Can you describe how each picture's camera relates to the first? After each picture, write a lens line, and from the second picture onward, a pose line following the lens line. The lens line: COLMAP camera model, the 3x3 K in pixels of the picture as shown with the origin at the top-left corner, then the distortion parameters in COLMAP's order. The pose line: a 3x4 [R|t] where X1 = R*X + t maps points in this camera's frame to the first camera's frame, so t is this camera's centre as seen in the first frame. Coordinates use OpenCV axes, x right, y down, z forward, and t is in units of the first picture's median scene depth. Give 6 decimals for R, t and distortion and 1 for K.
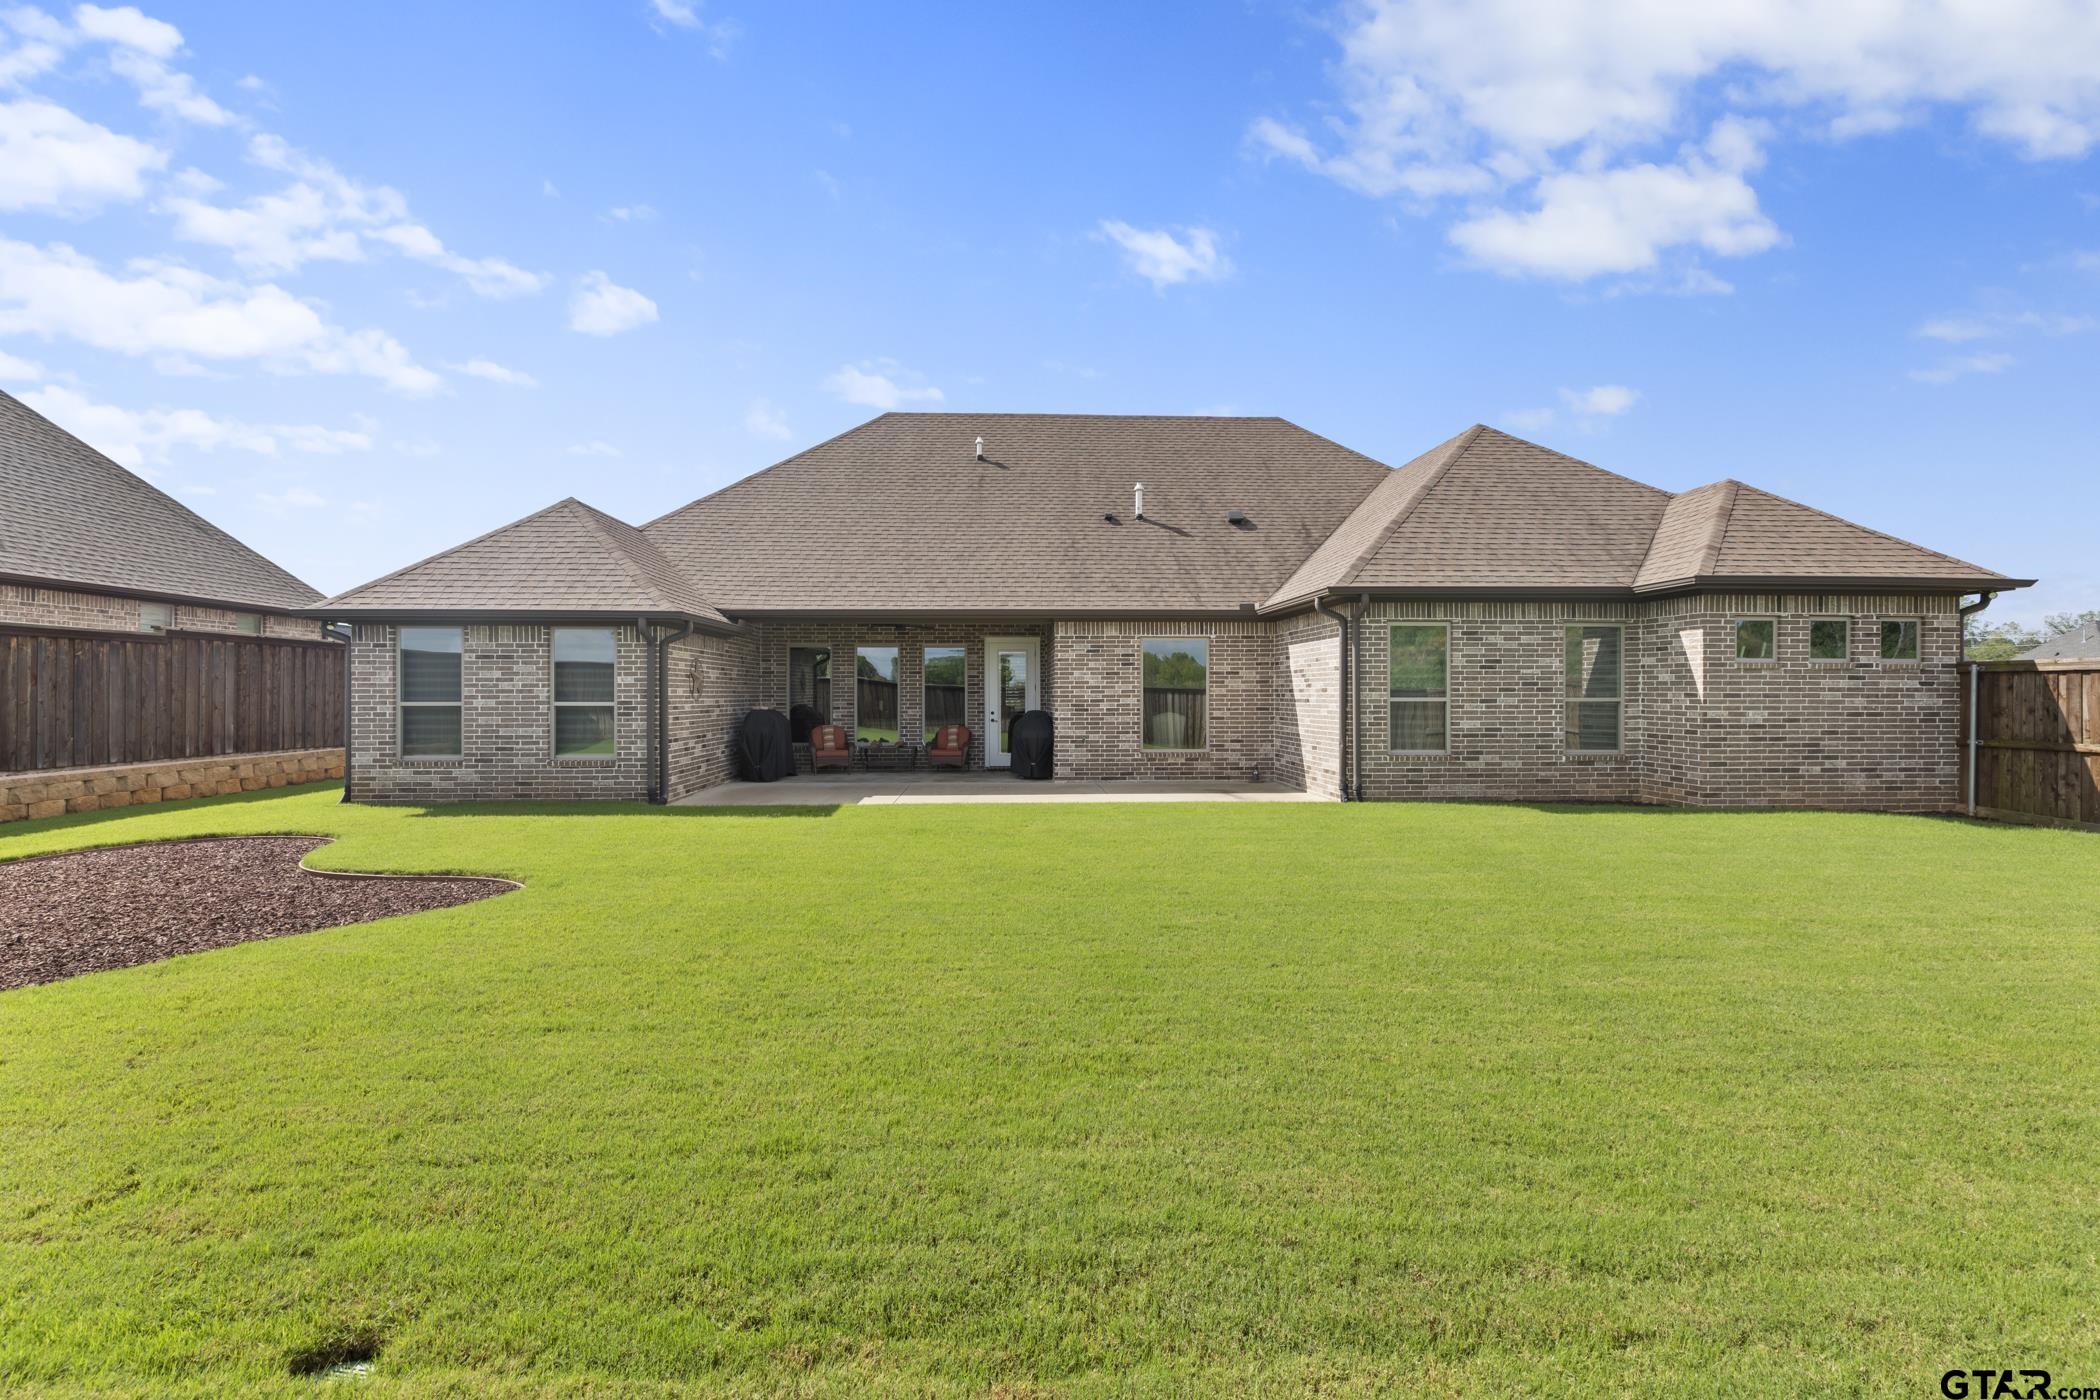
lens RADIAL K [[945.3, 0, 1057.9], [0, 945.3, 701.5], [0, 0, 1]] dist [0.007348, -0.000527]
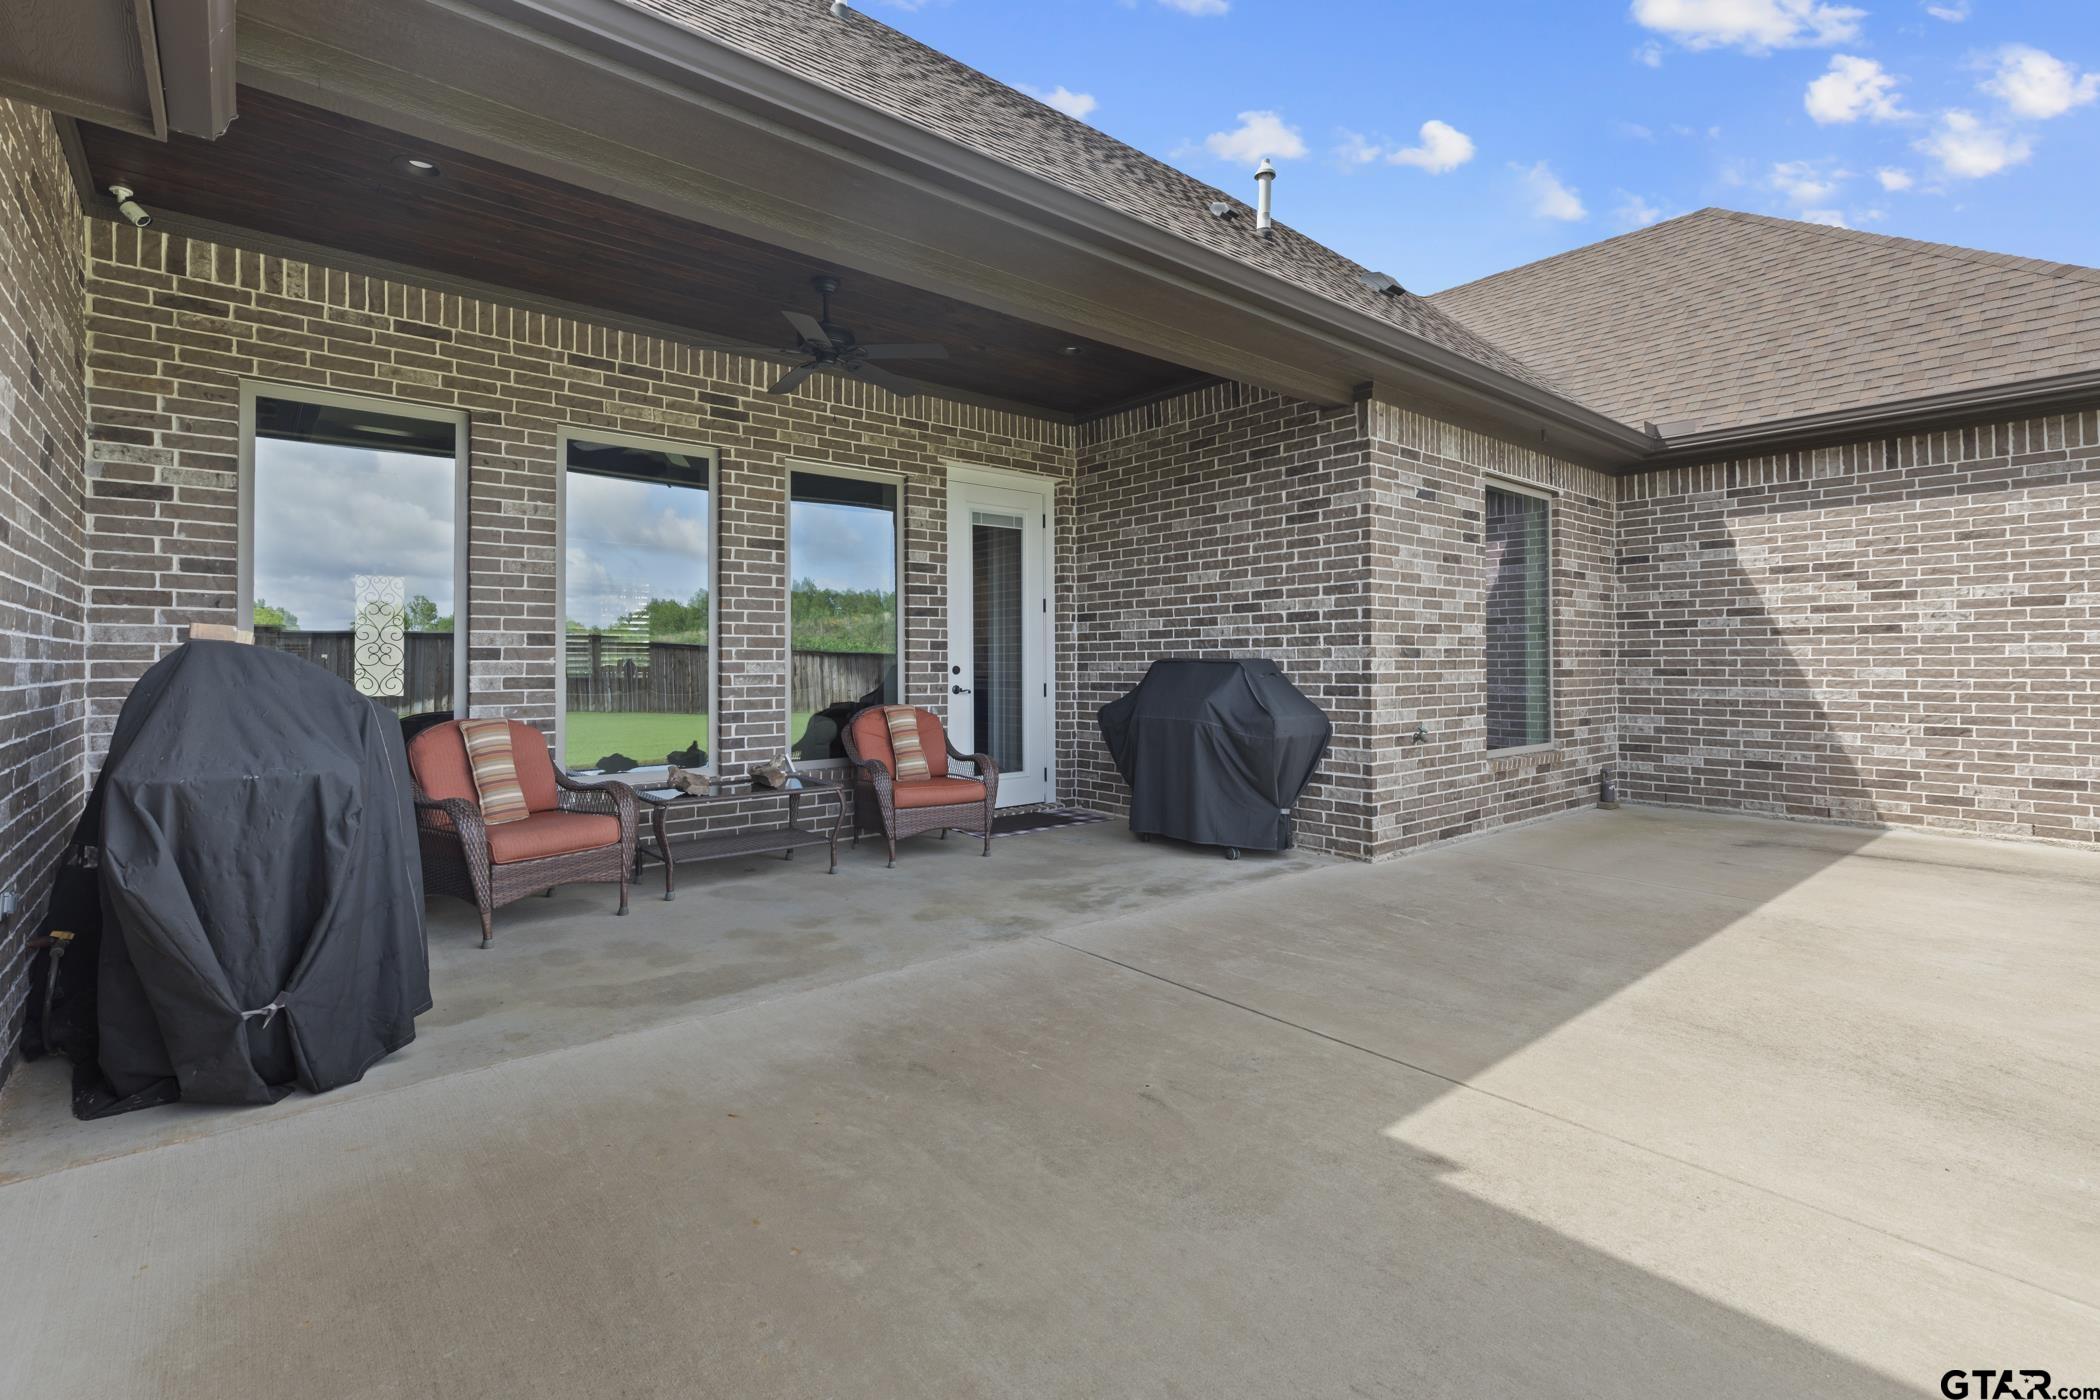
lens RADIAL K [[945.3, 0, 1027.6], [0, 945.3, 663.3], [0, 0, 1]] dist [0.007348, -0.000527]
pose [[0.798079, -0.001020, 0.602552, -0.389615], [0.006785, 0.999950, -0.007294, 0.018249], [-0.602515, 0.009910, 0.798046, 0.992714]]
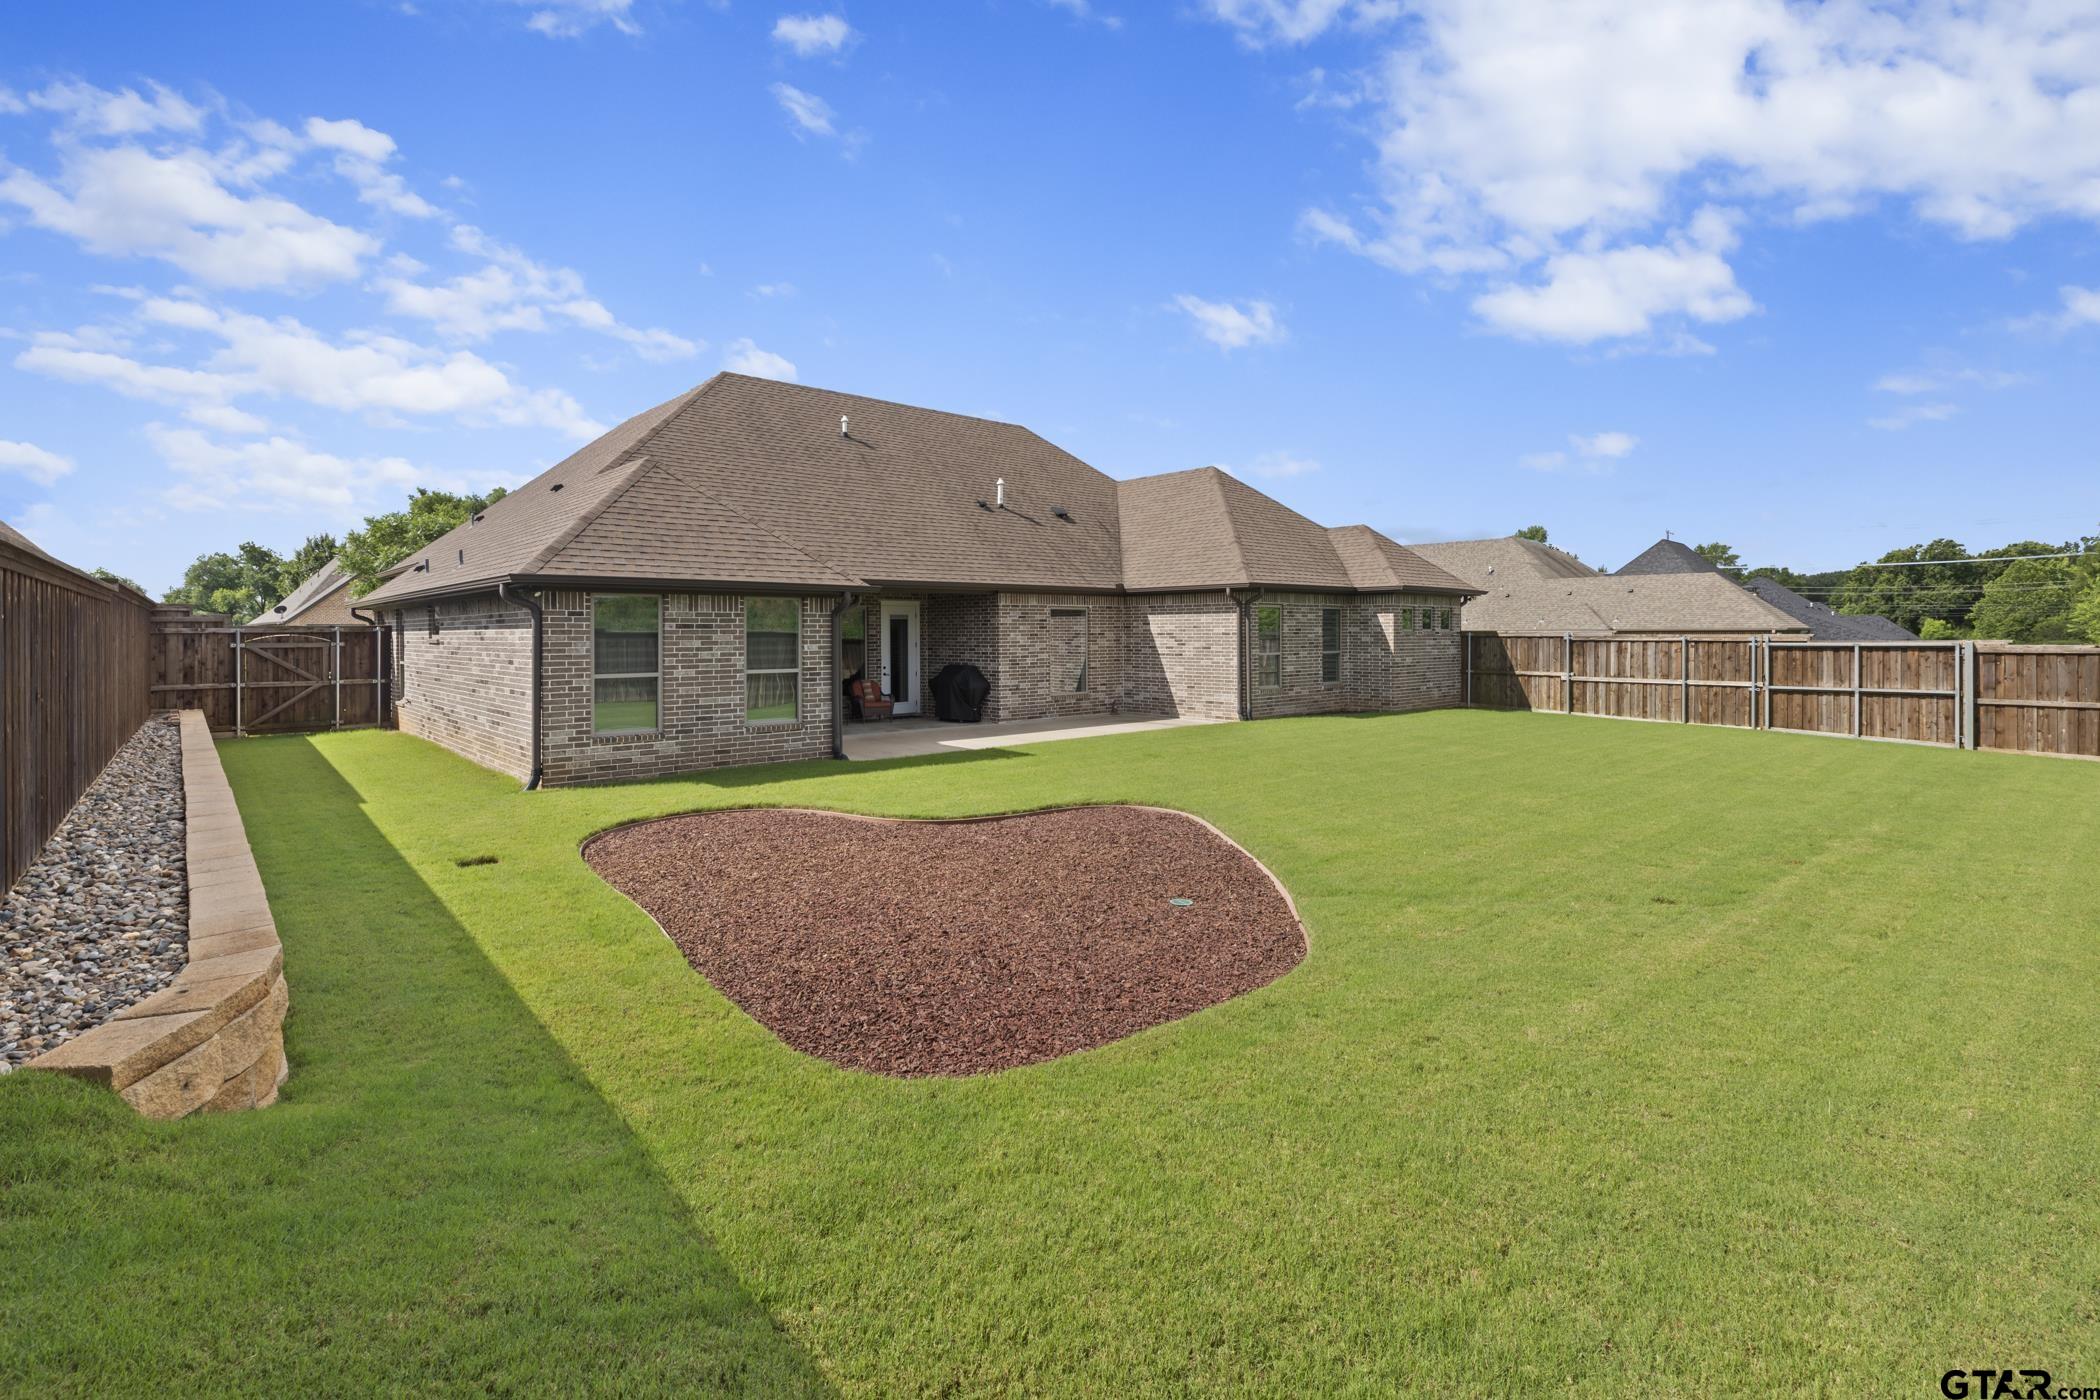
lens RADIAL K [[945.3, 0, 1027.7], [0, 945.3, 651.0], [0, 0, 1]] dist [0.007348, -0.000527]
pose [[0.783882, -0.014389, 0.620743, -0.920079], [0.007691, 0.999880, 0.013465, -0.031151], [-0.620862, -0.005781, 0.783899, 0.010009]]
